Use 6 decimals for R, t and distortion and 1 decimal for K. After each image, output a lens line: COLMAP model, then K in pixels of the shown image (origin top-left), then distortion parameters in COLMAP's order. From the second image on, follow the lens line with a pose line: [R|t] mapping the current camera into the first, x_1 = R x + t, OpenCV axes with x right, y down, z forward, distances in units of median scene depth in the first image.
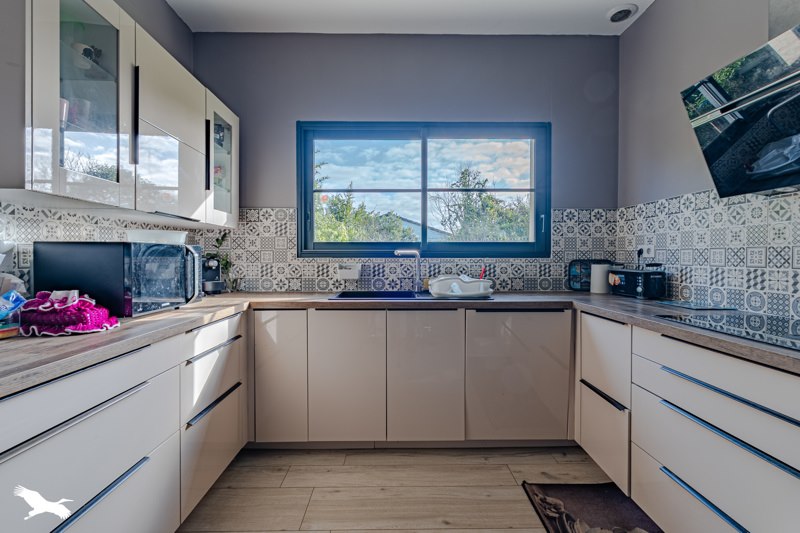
lens RADIAL K [[381.9, 0, 422.7], [0, 381.9, 264.4], [0, 0, 1]] dist [0.000048, -0.001507]
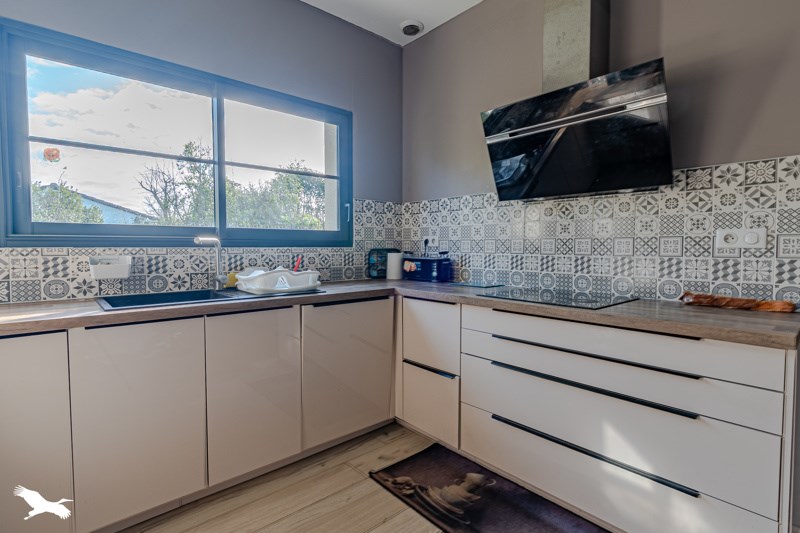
lens RADIAL K [[381.9, 0, 398.6], [0, 381.9, 261.1], [0, 0, 1]] dist [0.000048, -0.001507]
pose [[0.768377, -0.024602, 0.639525, -0.259433], [0.011727, 0.999634, 0.024365, -0.003532], [-0.639890, -0.011222, 0.768384, 0.168556]]
